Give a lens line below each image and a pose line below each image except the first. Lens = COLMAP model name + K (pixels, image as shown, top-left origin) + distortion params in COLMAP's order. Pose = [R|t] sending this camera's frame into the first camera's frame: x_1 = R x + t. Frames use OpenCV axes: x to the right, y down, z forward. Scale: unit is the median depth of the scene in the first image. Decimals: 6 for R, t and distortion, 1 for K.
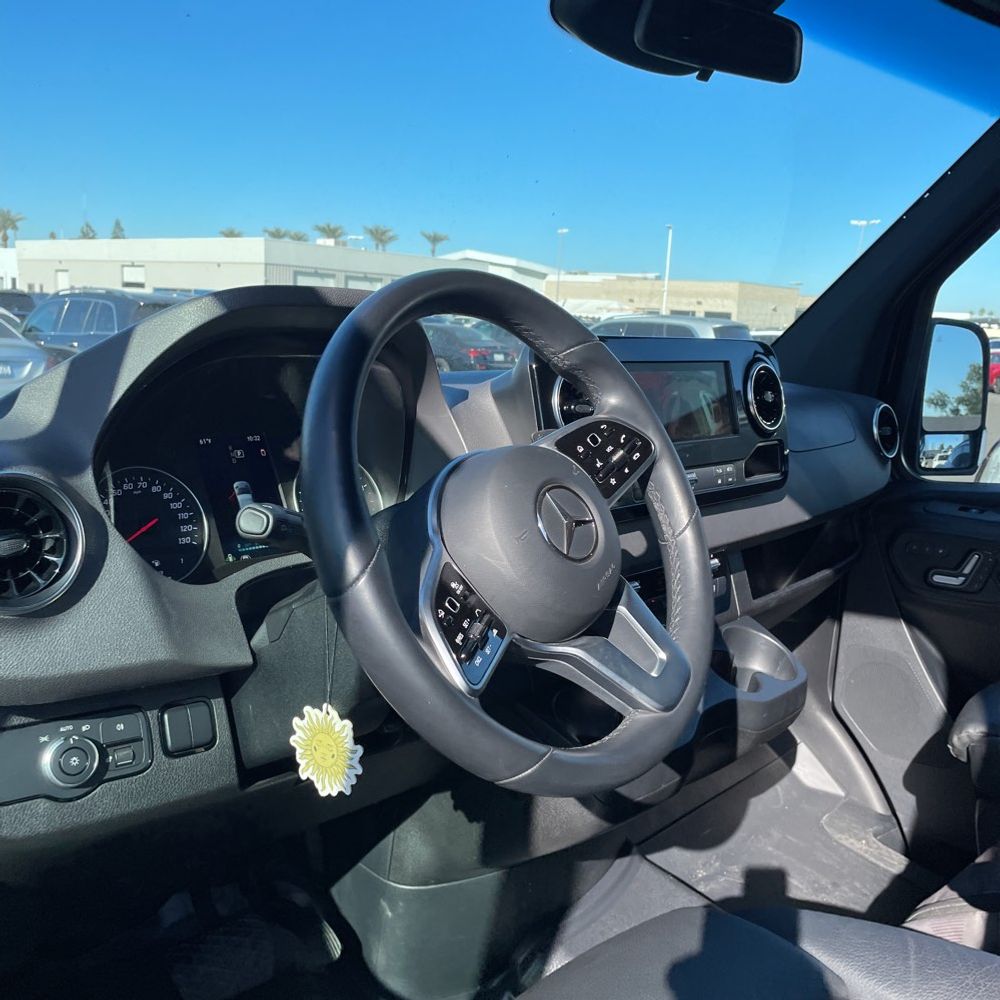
lens RADIAL K [[1049.8, 0, 497.6], [0, 1049.8, 499.4], [0, 0, 1]] dist [0.031424, 0.000000]
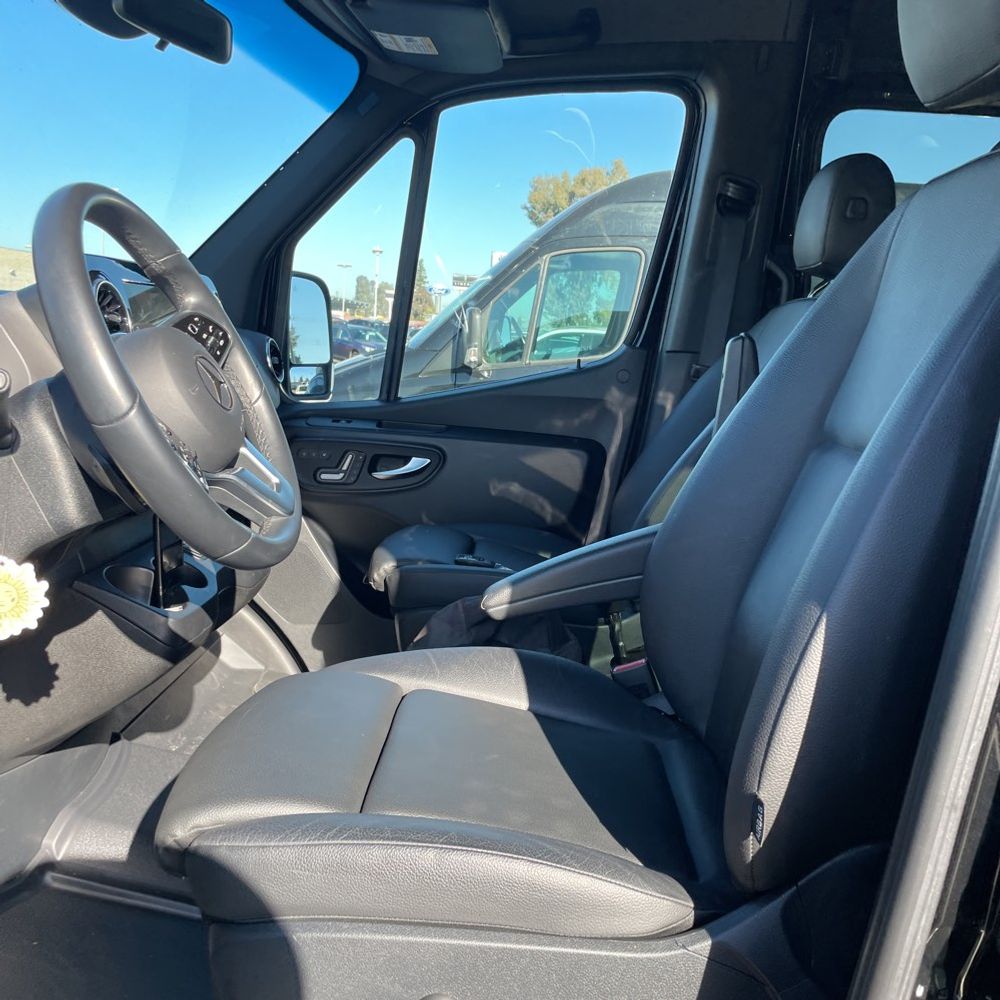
lens RADIAL K [[1049.8, 0, 500.9], [0, 1049.8, 509.6], [0, 0, 1]] dist [0.031424, 0.000000]
pose [[0.768635, -0.109530, 0.630240, -0.224444], [0.094363, 0.993868, 0.057641, 0.061627], [-0.632689, 0.015166, 0.774257, -0.118960]]
